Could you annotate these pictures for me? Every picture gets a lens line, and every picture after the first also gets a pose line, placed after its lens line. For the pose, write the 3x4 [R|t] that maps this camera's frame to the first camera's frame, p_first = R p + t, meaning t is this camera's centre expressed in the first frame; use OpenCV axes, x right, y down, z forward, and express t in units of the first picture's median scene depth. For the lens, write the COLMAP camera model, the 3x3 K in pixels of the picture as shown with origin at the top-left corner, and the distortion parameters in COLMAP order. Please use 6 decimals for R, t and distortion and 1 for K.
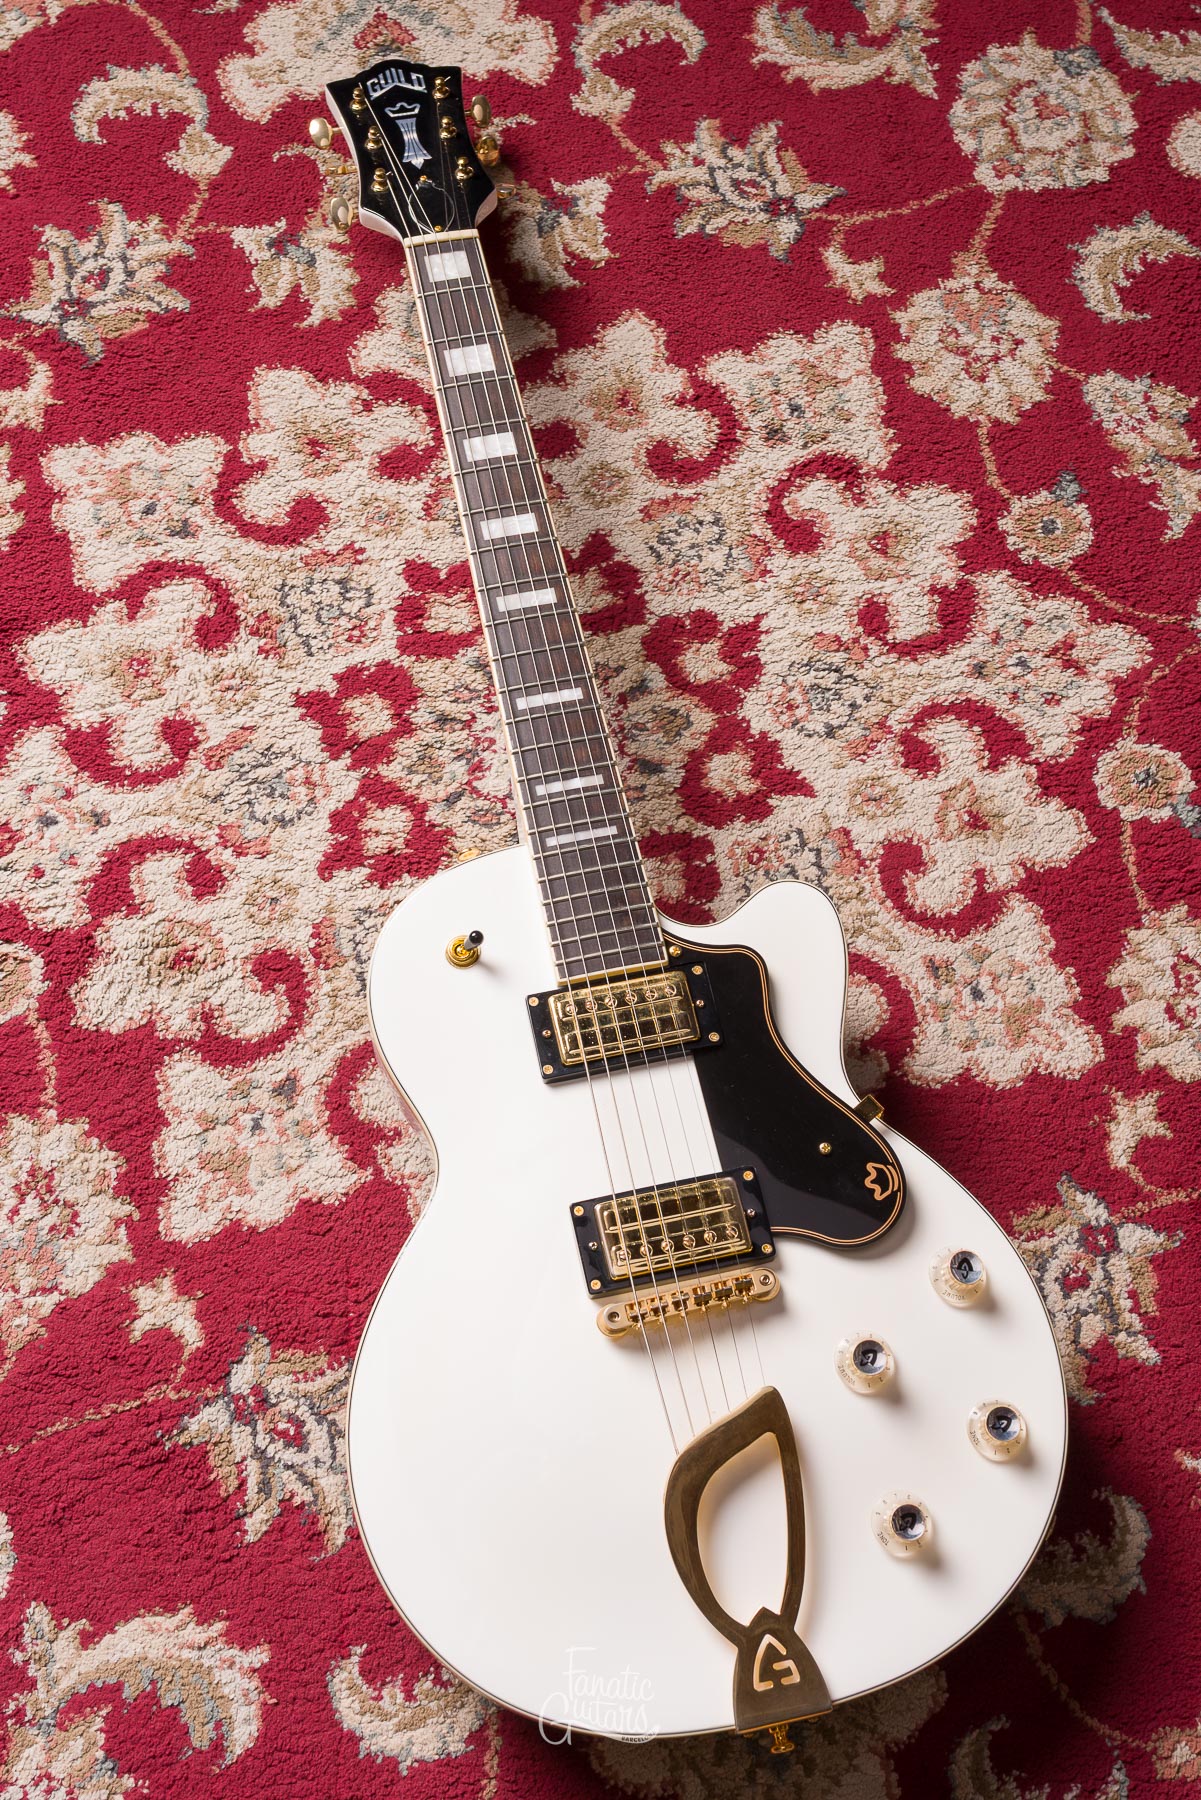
lens RADIAL K [[2187.6, 0, 621.4], [0, 2187.6, 913.9], [0, 0, 1]] dist [-0.001542, 0.000000]
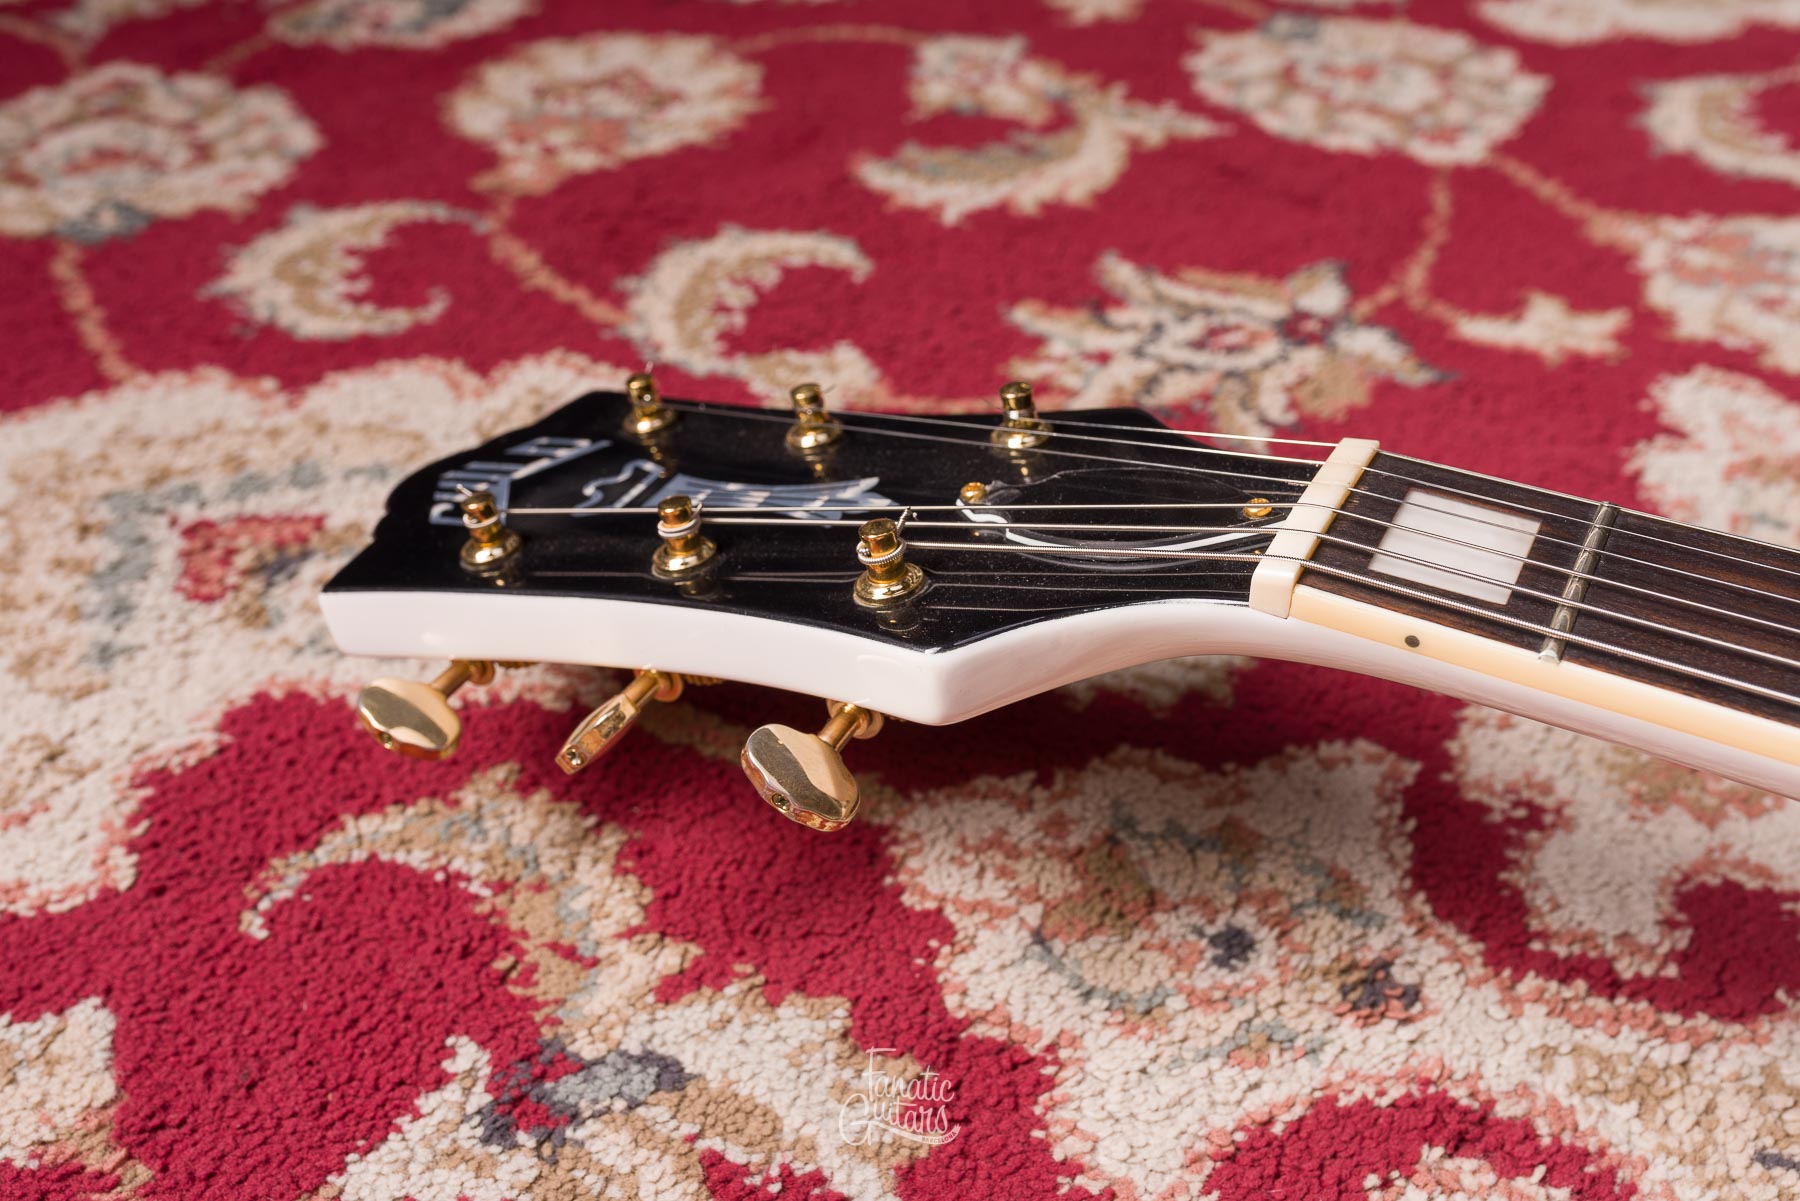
lens RADIAL K [[1813.2, 0, 899.7], [0, 1813.2, 606.5], [0, 0, 1]] dist [0.001348, 0.000000]
pose [[0.649807, -0.488171, 0.582616, -0.241876], [0.709923, 0.663662, -0.235717, -0.281437], [-0.271589, 0.566783, 0.777815, 0.838900]]
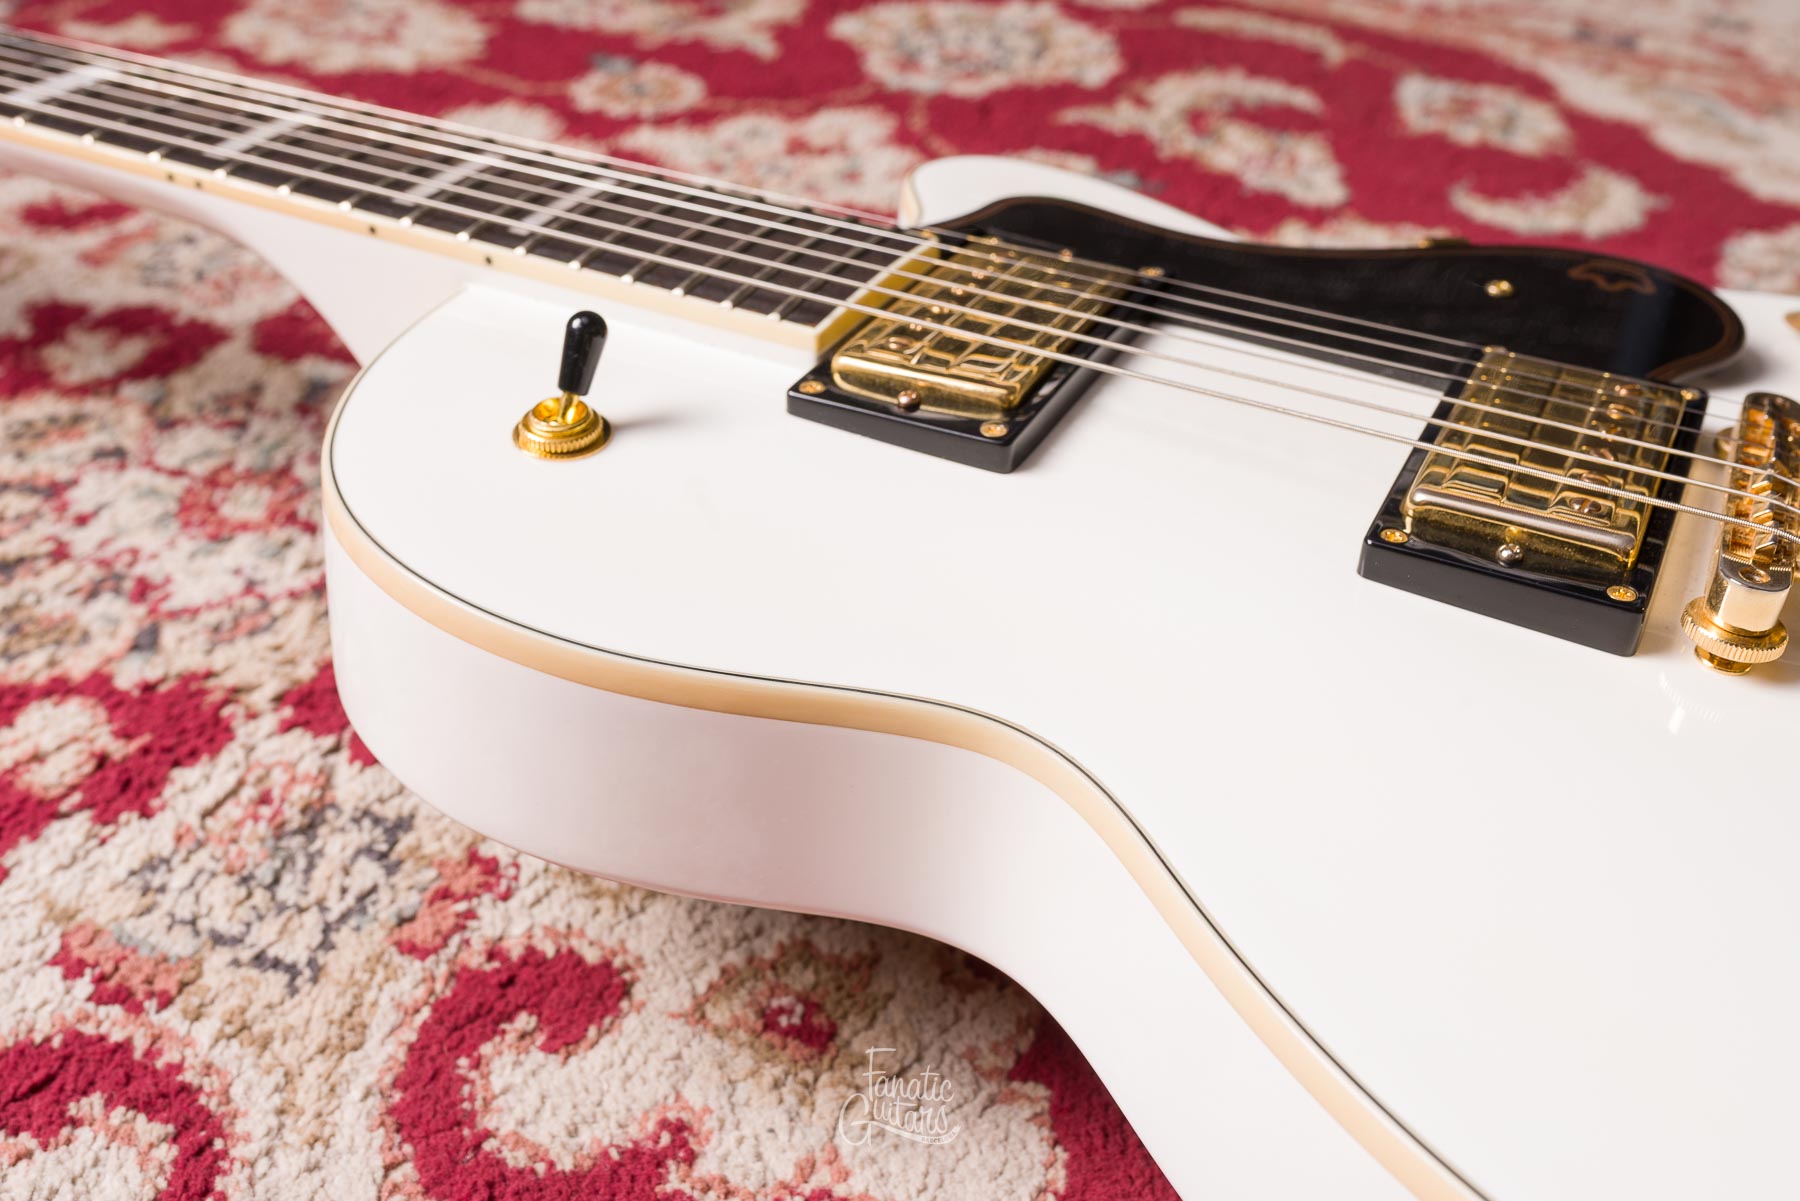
lens RADIAL K [[2028.0, 0, 897.7], [0, 2028.0, 556.3], [0, 0, 1]] dist [-0.000204, 0.000000]
pose [[0.620142, -0.412302, 0.667406, -0.232688], [0.710821, 0.655255, -0.255686, 0.134120], [-0.331901, 0.632968, 0.699423, 0.649030]]
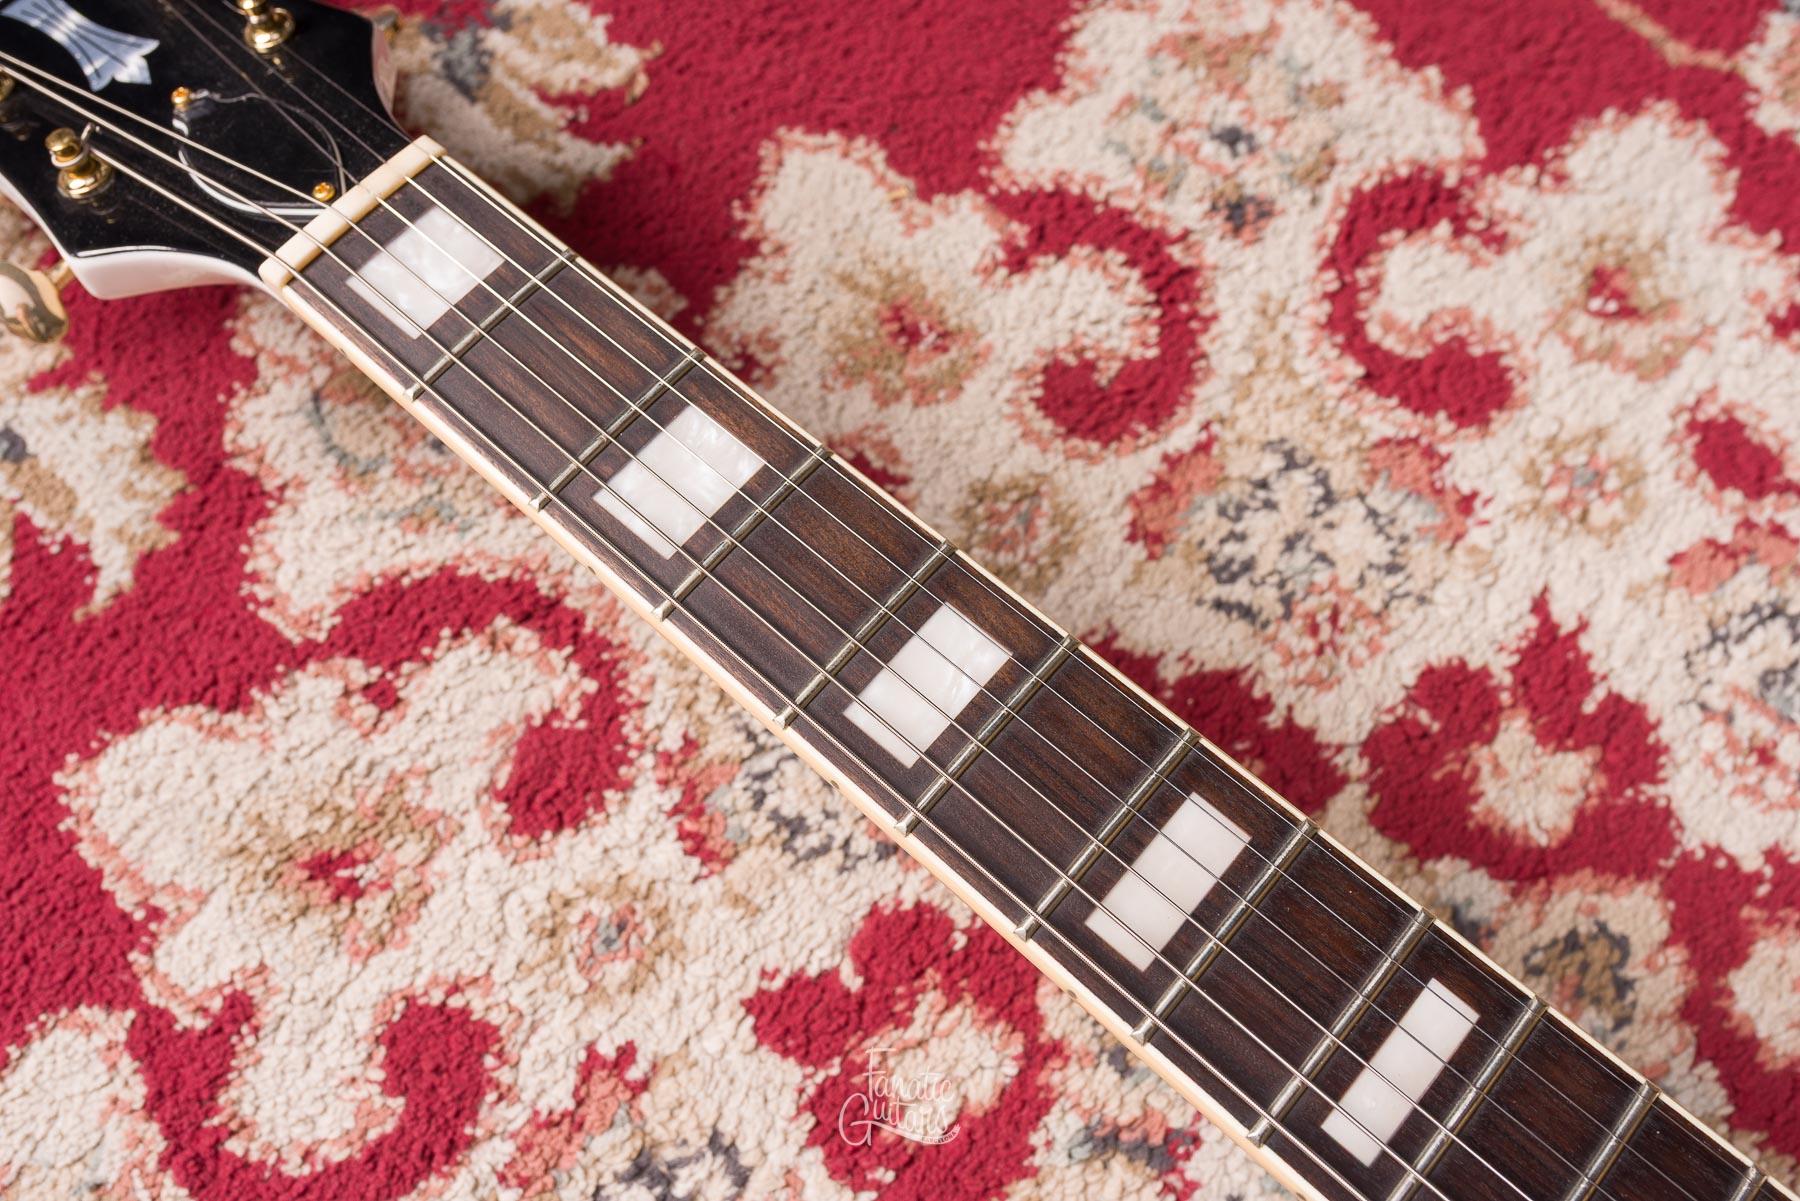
lens RADIAL K [[1813.2, 0, 899.2], [0, 1813.2, 596.2], [0, 0, 1]] dist [0.001348, 0.000000]
pose [[0.804541, -0.554761, 0.212022, -0.105315], [0.549495, 0.830781, 0.088643, -0.234468], [-0.225320, 0.045188, 0.973236, 0.700552]]
